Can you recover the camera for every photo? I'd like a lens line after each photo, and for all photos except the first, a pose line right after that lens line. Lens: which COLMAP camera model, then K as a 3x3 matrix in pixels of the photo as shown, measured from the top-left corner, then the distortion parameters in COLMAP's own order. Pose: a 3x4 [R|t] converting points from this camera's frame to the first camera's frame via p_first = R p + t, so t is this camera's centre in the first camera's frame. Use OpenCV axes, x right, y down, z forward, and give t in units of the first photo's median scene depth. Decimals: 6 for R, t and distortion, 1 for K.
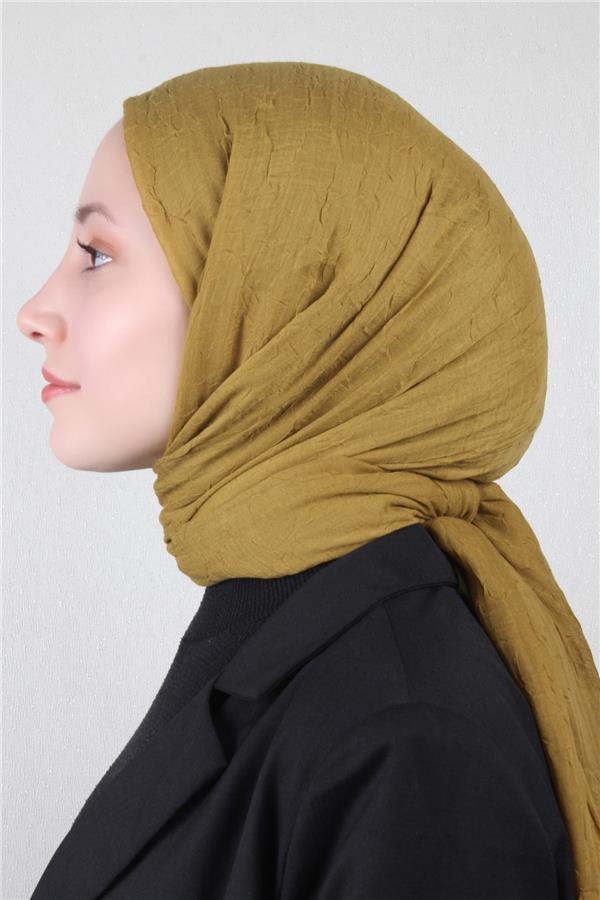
lens RADIAL K [[3449.1, 0, 295.5], [0, 3449.1, 452.6], [0, 0, 1]] dist [-0.000658, 0.000000]
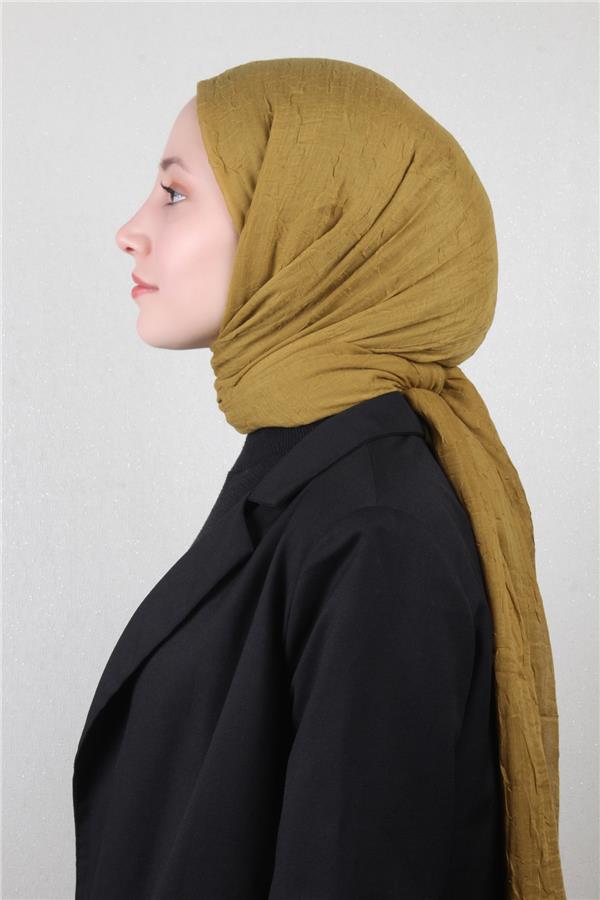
lens RADIAL K [[3449.1, 0, 302.8], [0, 3449.1, 445.5], [0, 0, 1]] dist [-0.000658, 0.000000]
pose [[0.999397, 0.030321, -0.016946, 0.021633], [-0.029911, 0.999266, 0.023920, 0.009832], [0.017659, -0.023399, 0.999570, -0.409526]]
